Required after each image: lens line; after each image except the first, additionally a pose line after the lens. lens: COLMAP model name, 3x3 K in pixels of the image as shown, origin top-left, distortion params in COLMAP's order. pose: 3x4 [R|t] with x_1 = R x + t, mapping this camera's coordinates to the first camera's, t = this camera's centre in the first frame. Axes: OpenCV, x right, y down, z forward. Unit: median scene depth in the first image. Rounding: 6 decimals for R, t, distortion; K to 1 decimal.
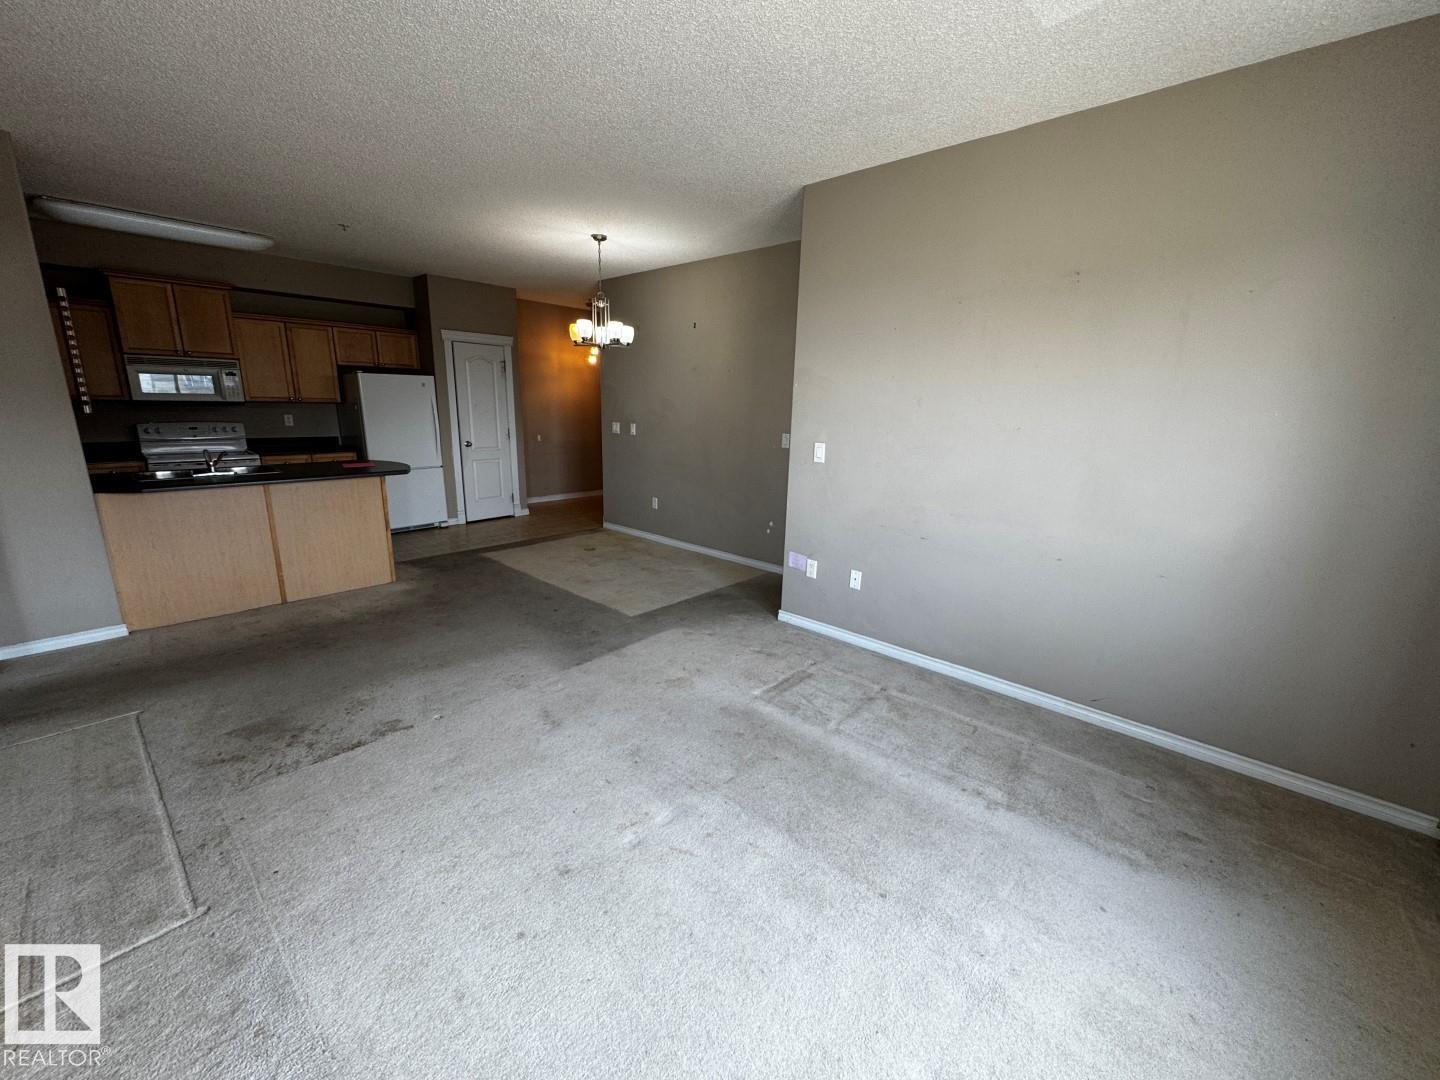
lens RADIAL K [[575.1, 0, 720.2], [0, 575.1, 537.3], [0, 0, 1]] dist [0.003763, 0.000717]
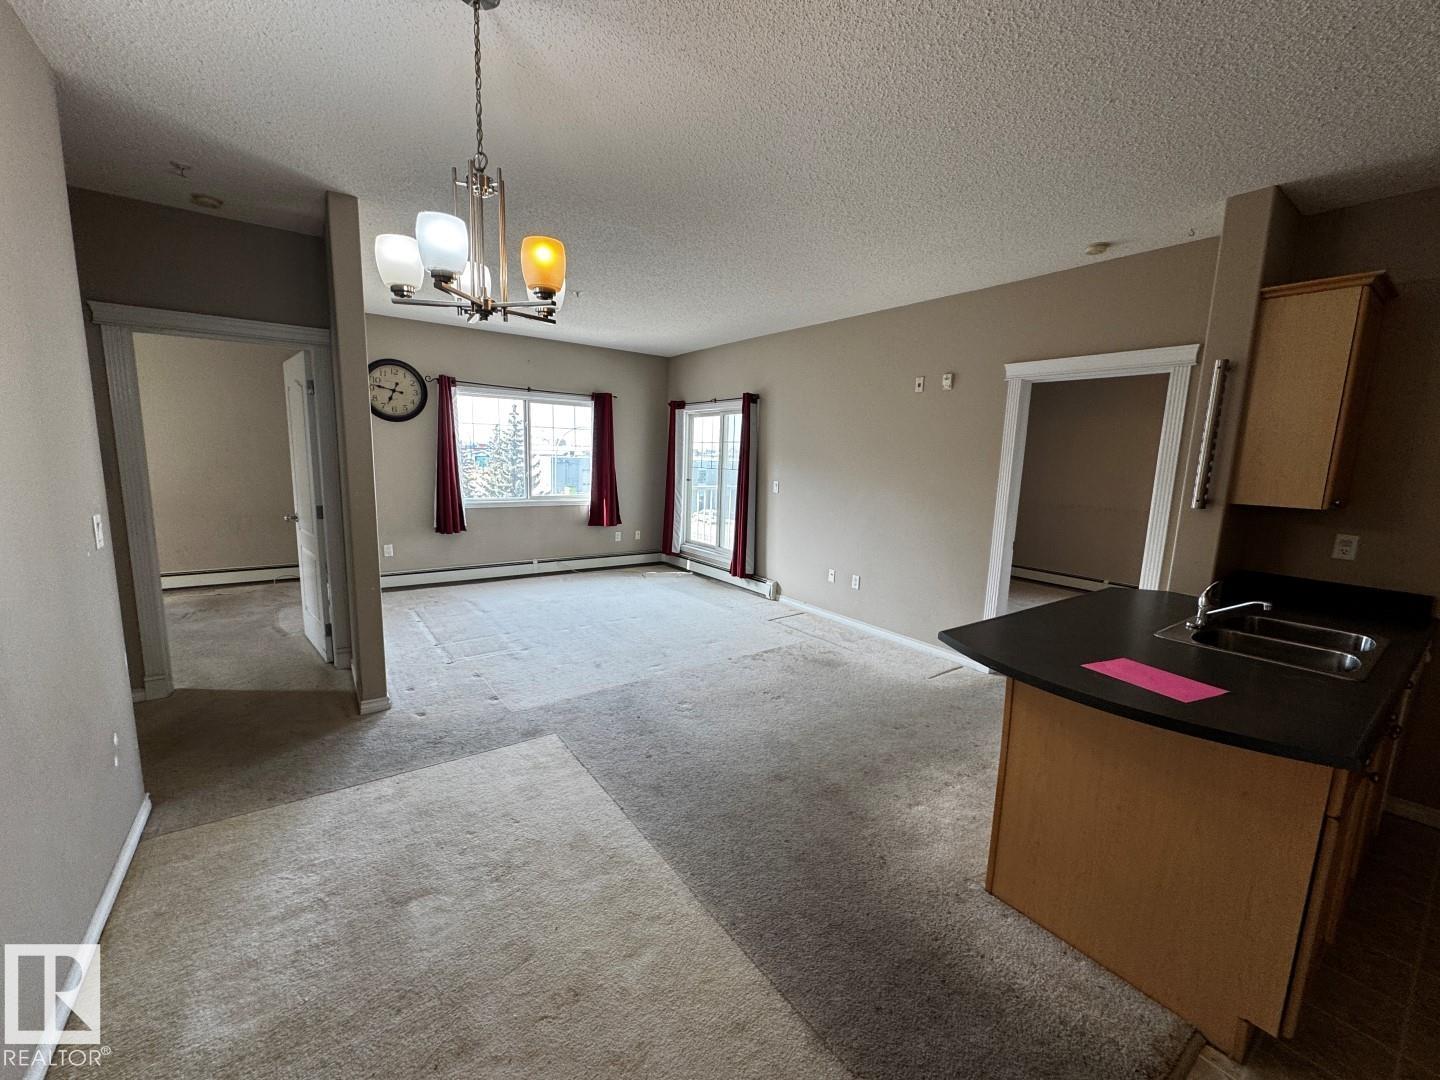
lens RADIAL K [[575.1, 0, 717.5], [0, 575.1, 540.6], [0, 0, 1]] dist [0.003763, 0.000717]
pose [[-0.977709, -0.083634, 0.192588, -0.342620], [-0.004687, 0.925708, 0.378209, -0.272437], [-0.209911, 0.368876, -0.905466, 1.082100]]
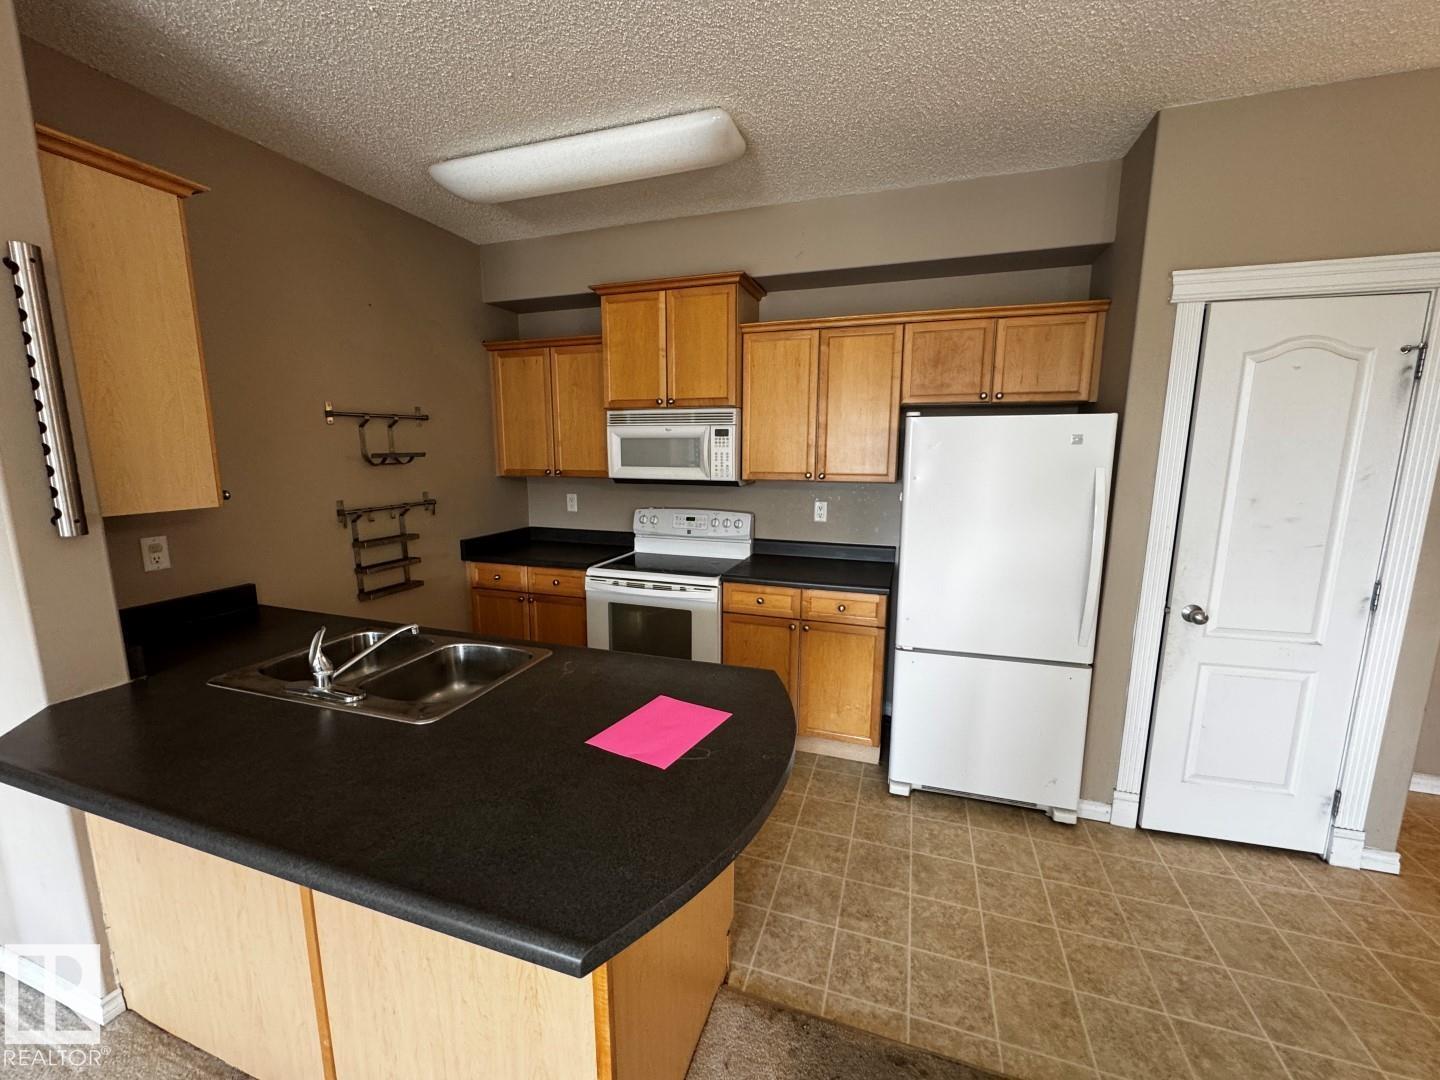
lens RADIAL K [[575.1, 0, 718.3], [0, 575.1, 538.0], [0, 0, 1]] dist [0.003763, 0.000717]
pose [[0.399181, 0.125225, -0.908280, -0.295965], [-0.207126, 0.977337, 0.043716, -0.190066], [0.893171, 0.170678, 0.416072, 0.717789]]
